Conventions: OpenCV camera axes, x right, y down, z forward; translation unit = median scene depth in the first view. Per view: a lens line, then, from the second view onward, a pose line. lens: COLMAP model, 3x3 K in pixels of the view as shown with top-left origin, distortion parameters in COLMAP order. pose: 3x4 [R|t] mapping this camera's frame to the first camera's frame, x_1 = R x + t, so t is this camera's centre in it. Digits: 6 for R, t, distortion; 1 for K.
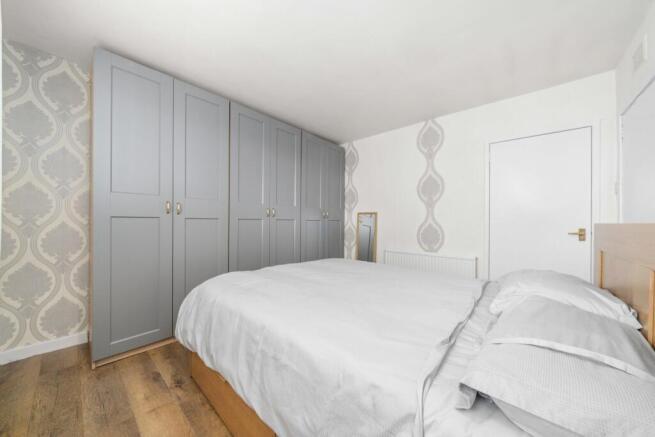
lens RADIAL K [[221.7, 0, 326.7], [0, 221.7, 221.4], [0, 0, 1]] dist [-0.000097, -0.000024]
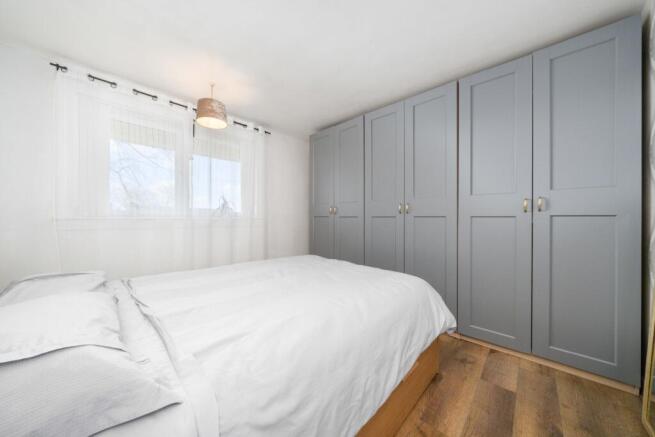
lens RADIAL K [[227.8, 0, 329.1], [0, 227.8, 218.5], [0, 0, 1]] dist [-0.000267, -0.000074]
pose [[-0.013586, -0.009892, -0.999859, 0.466498], [-0.002306, 0.999949, -0.009862, 0.005917], [0.999905, 0.002172, -0.013608, 0.518063]]
